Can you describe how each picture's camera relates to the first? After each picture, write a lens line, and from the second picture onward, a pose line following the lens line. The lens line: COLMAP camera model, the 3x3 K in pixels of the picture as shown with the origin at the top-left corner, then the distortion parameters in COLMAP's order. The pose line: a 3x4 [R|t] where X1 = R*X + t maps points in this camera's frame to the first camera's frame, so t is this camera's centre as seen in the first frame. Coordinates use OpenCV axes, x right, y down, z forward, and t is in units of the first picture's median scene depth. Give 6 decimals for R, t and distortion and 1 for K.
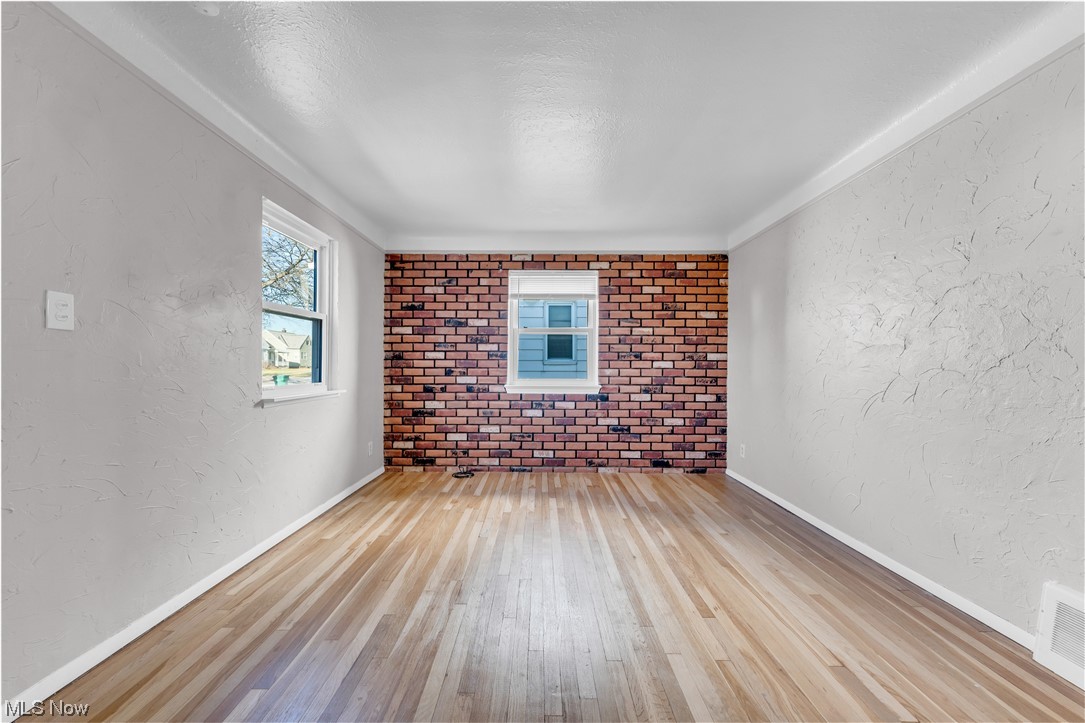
lens RADIAL K [[430.1, 0, 537.7], [0, 430.1, 366.4], [0, 0, 1]] dist [0.000021, -0.000424]
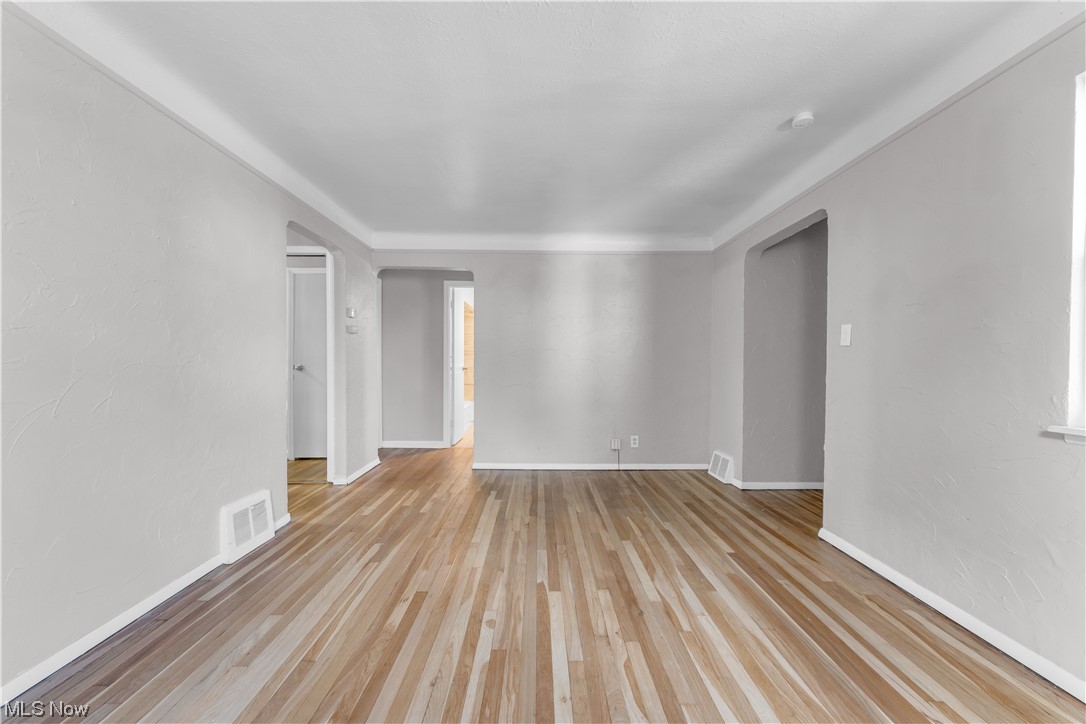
lens RADIAL K [[433.2, 0, 538.6], [0, 433.2, 367.7], [0, 0, 1]] dist [0.000388, 0.000307]
pose [[-0.999945, -0.009758, -0.003768, 0.047341], [-0.009815, 0.999834, 0.015372, -0.004138], [0.003618, 0.015409, -0.999875, 0.897958]]
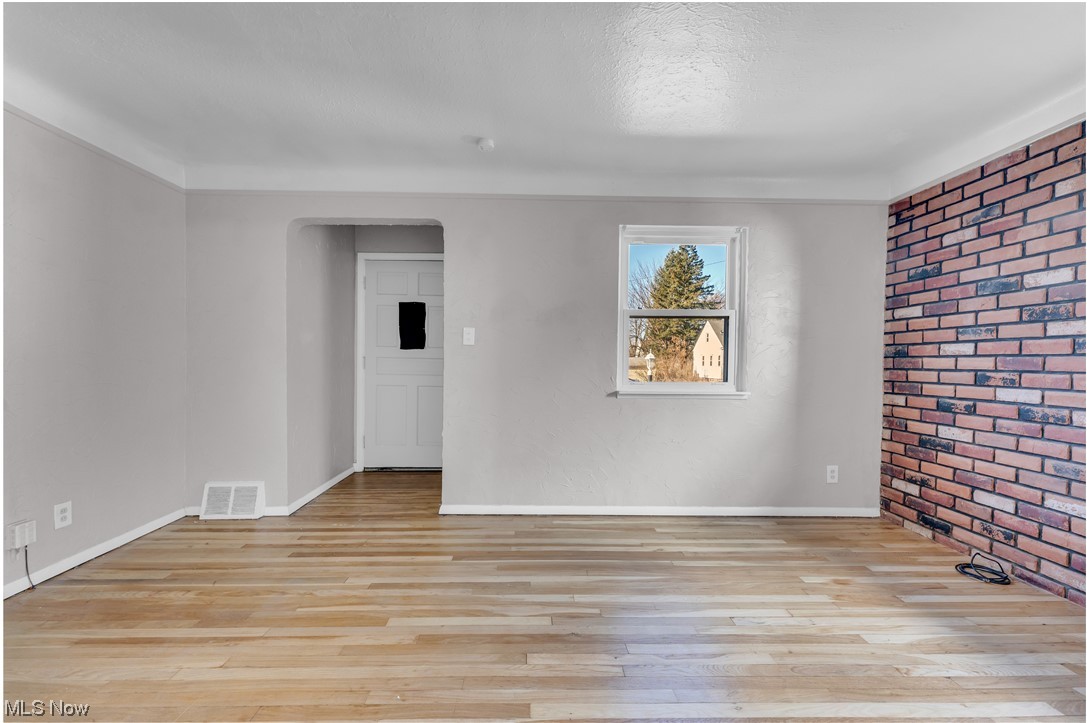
lens RADIAL K [[430.1, 0, 538.7], [0, 430.1, 367.5], [0, 0, 1]] dist [0.000875, 0.000119]
pose [[0.021967, 0.011632, -0.999691, 0.330676], [-0.011374, 0.999871, 0.011384, -0.001097], [0.999694, 0.011120, 0.022096, 0.422670]]
